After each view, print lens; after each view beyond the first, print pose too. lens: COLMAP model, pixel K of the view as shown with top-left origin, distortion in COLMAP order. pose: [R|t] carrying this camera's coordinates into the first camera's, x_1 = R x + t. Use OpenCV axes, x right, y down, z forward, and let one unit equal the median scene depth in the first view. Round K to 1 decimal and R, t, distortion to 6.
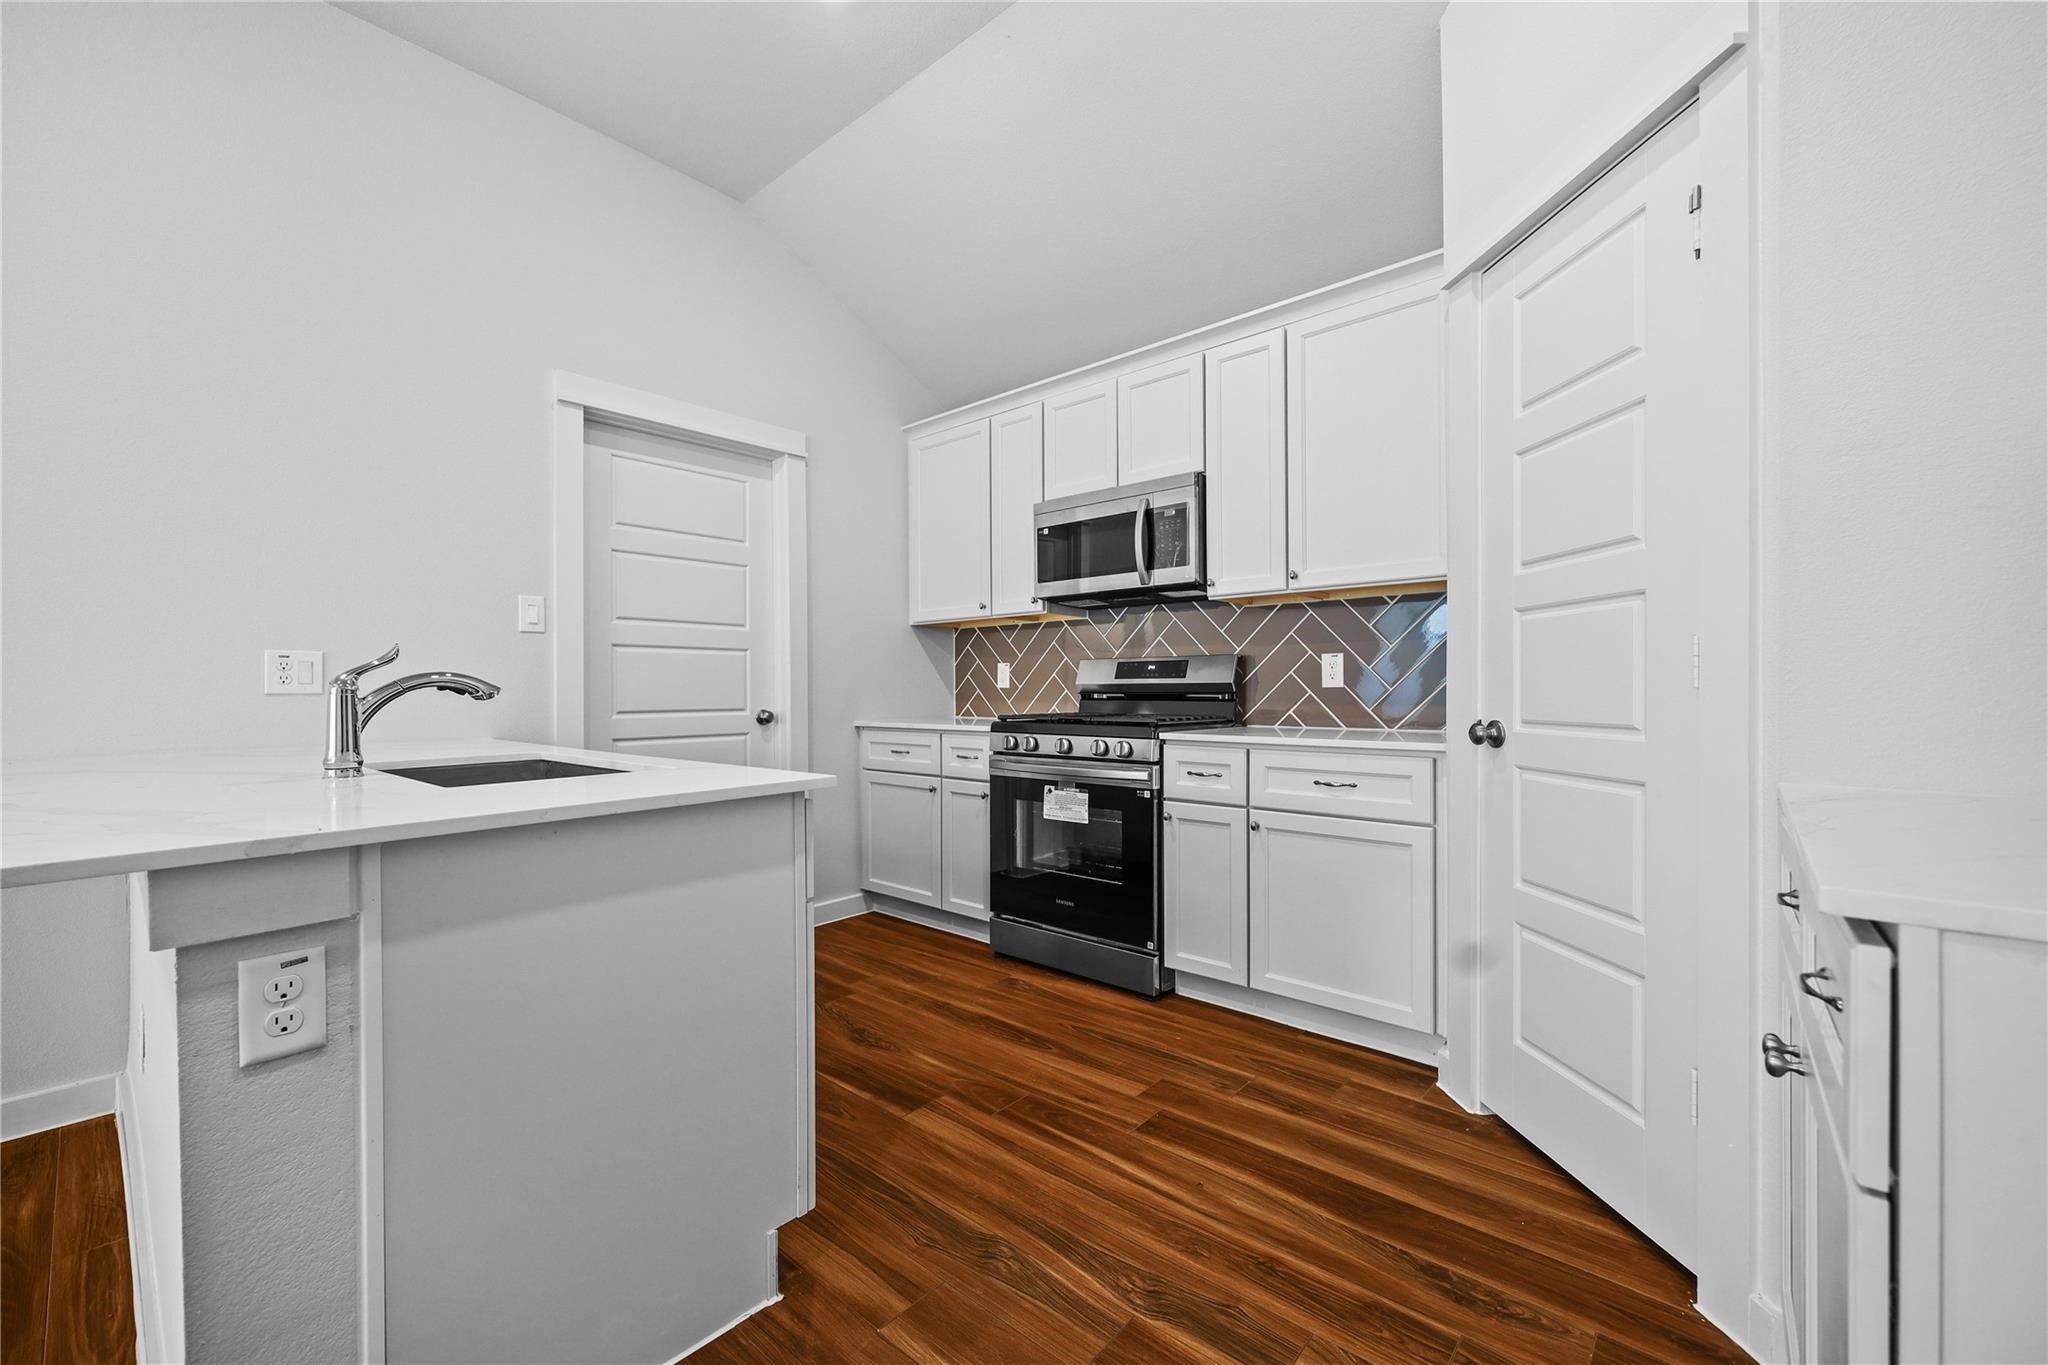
lens RADIAL K [[822.2, 0, 1024.3], [0, 822.2, 691.5], [0, 0, 1]] dist [-0.001287, 0.001242]
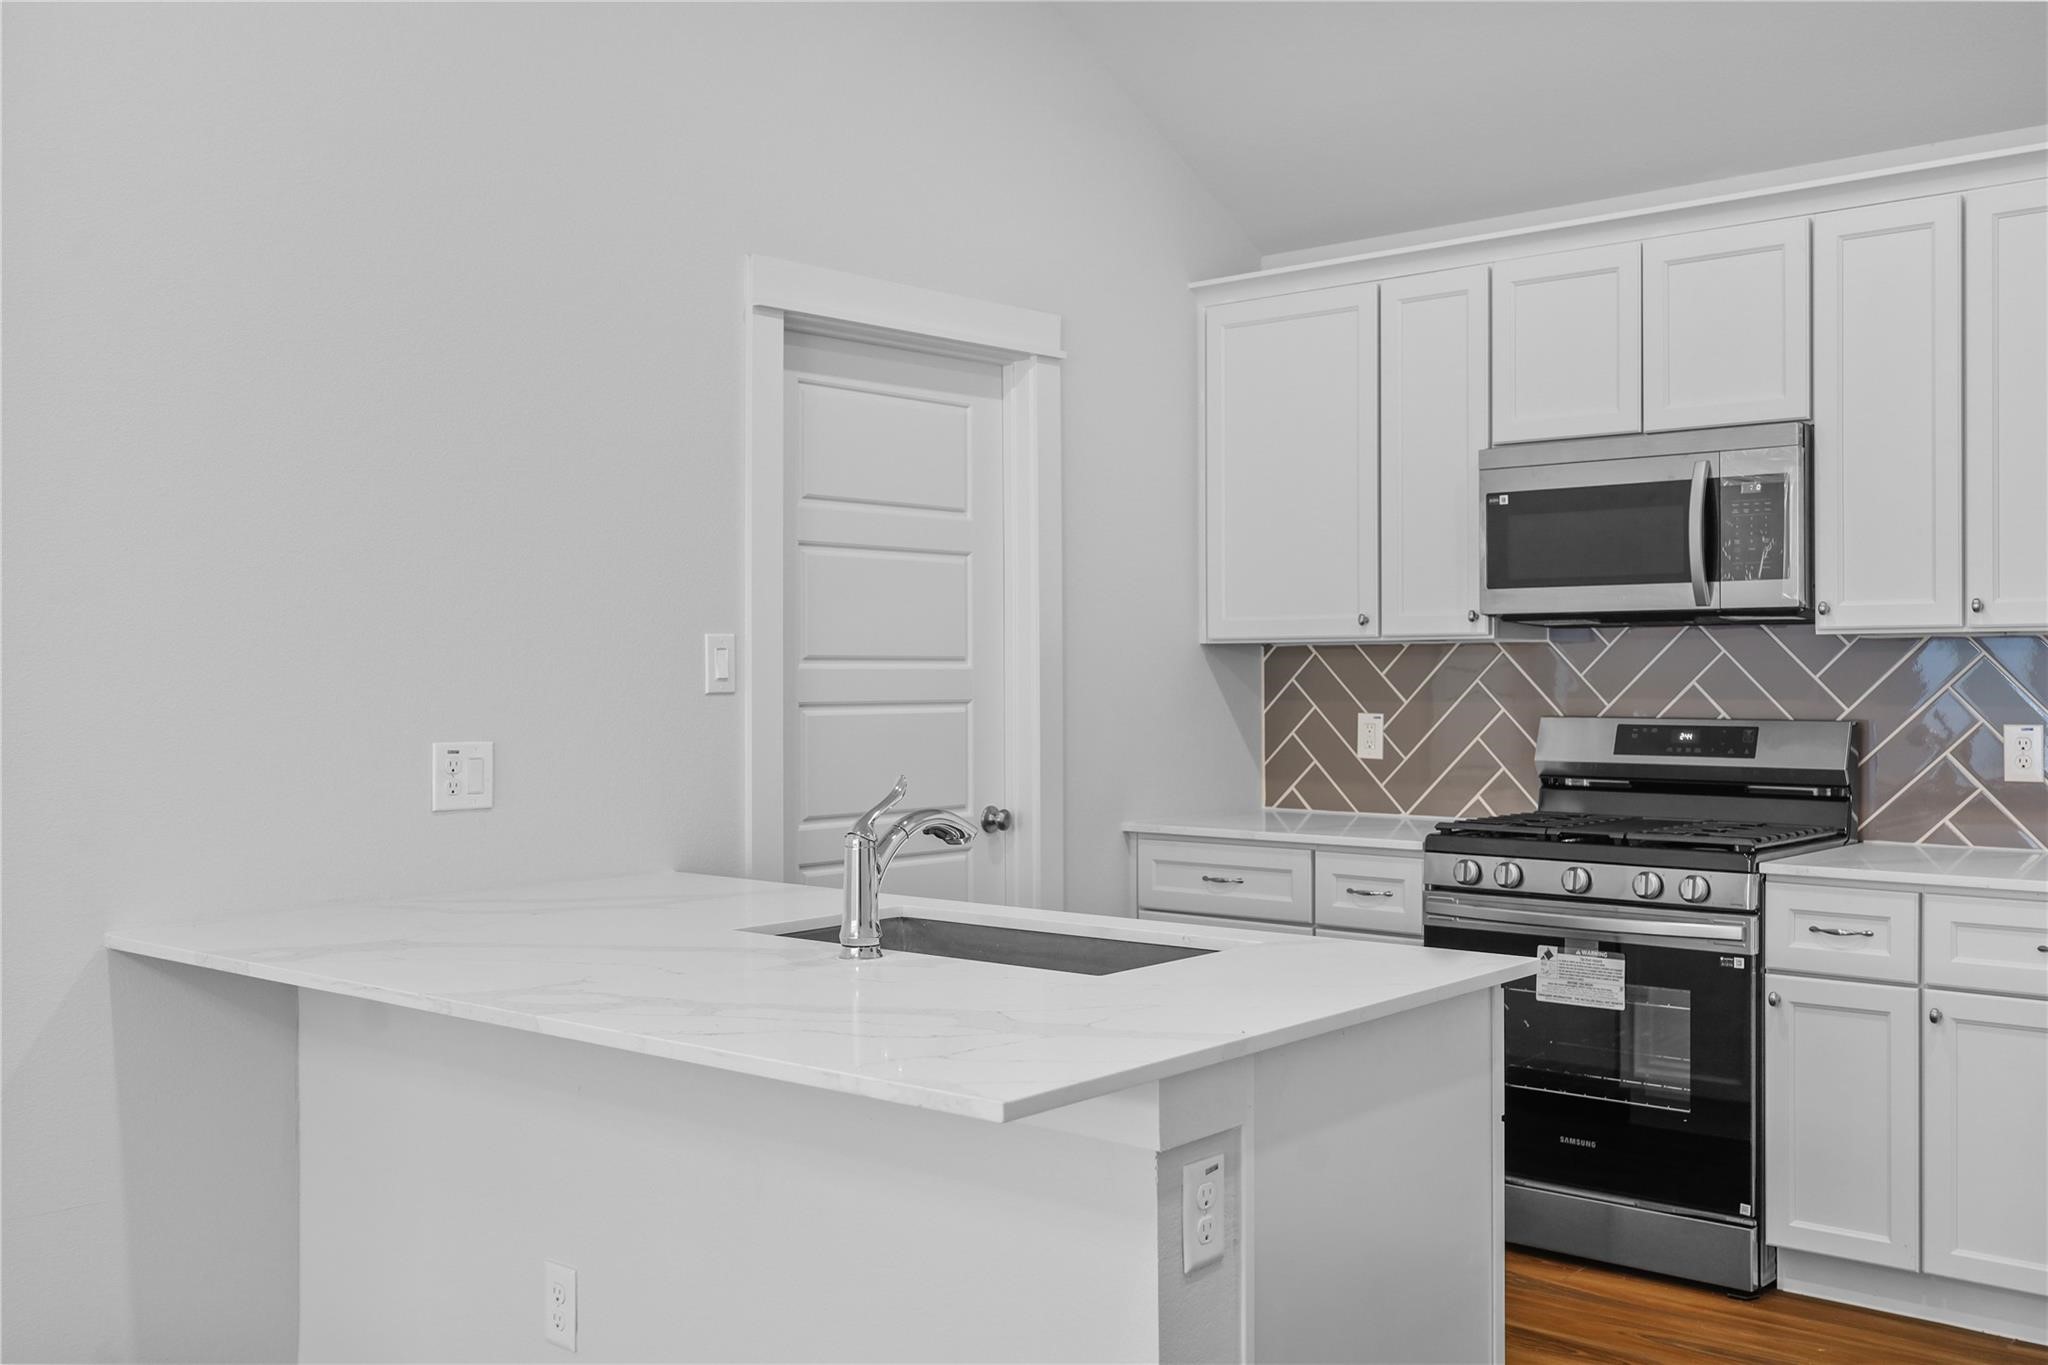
lens RADIAL K [[1959.0, 0, 1027.9], [0, 1959.0, 681.8], [0, 0, 1]] dist [-0.004100, 0.000000]
pose [[0.999964, 0.002415, 0.008086, -0.361174], [-0.002439, 0.999993, 0.002932, -0.080524], [-0.008079, -0.002951, 0.999963, -0.417208]]
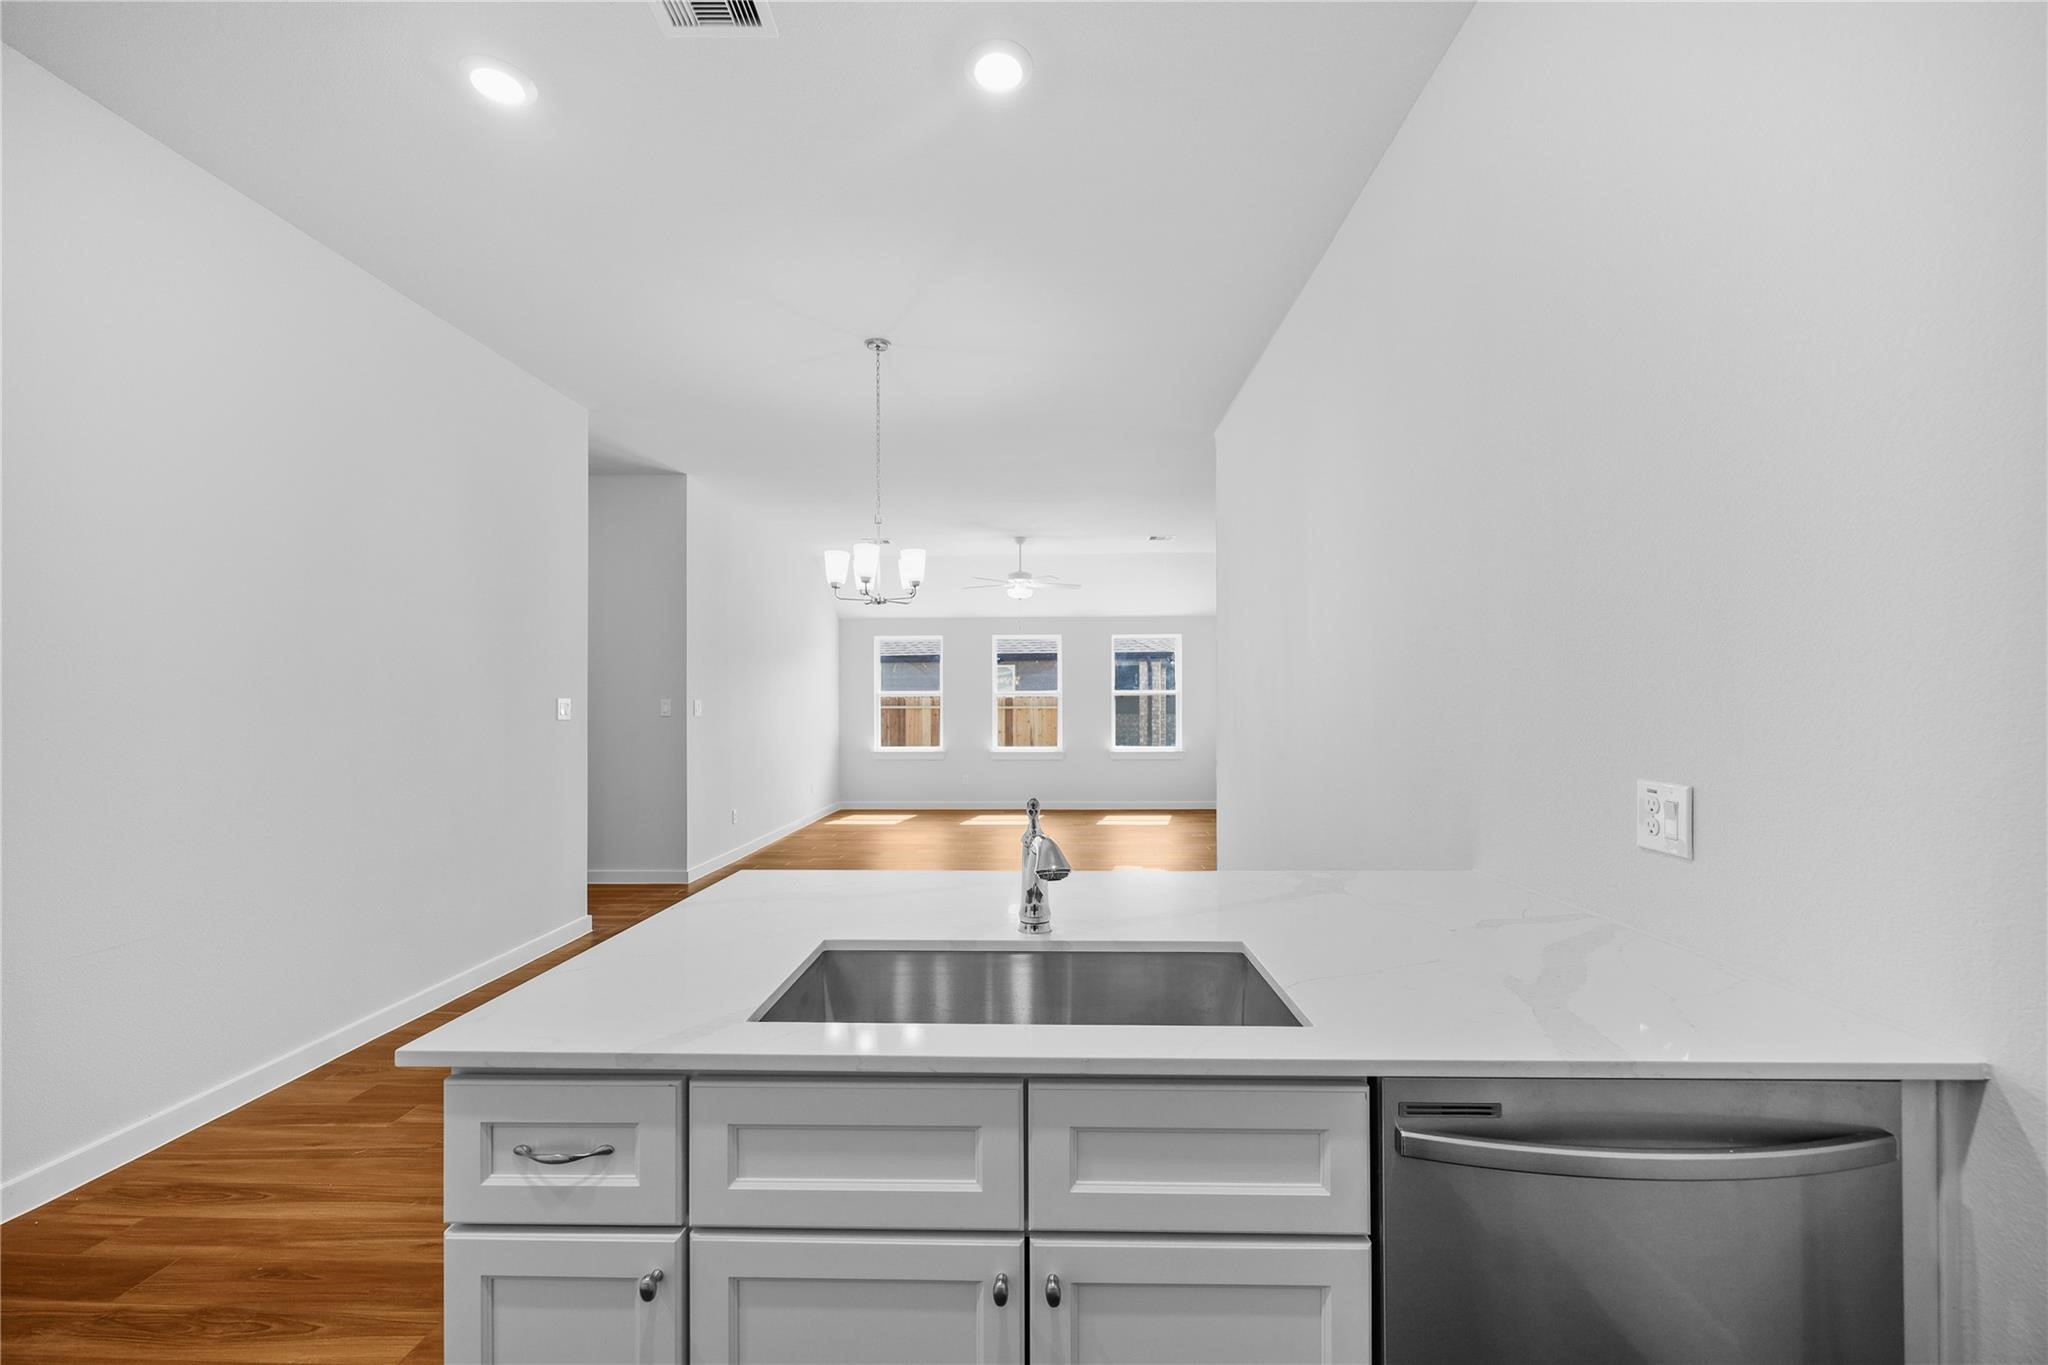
lens RADIAL K [[822.2, 0, 1023.9], [0, 822.2, 703.1], [0, 0, 1]] dist [-0.001287, 0.001242]
pose [[-0.772916, 0.008966, -0.634445, -0.100611], [0.006992, 0.999960, 0.005613, -0.091226], [0.634470, -0.000097, -0.772948, 0.919740]]
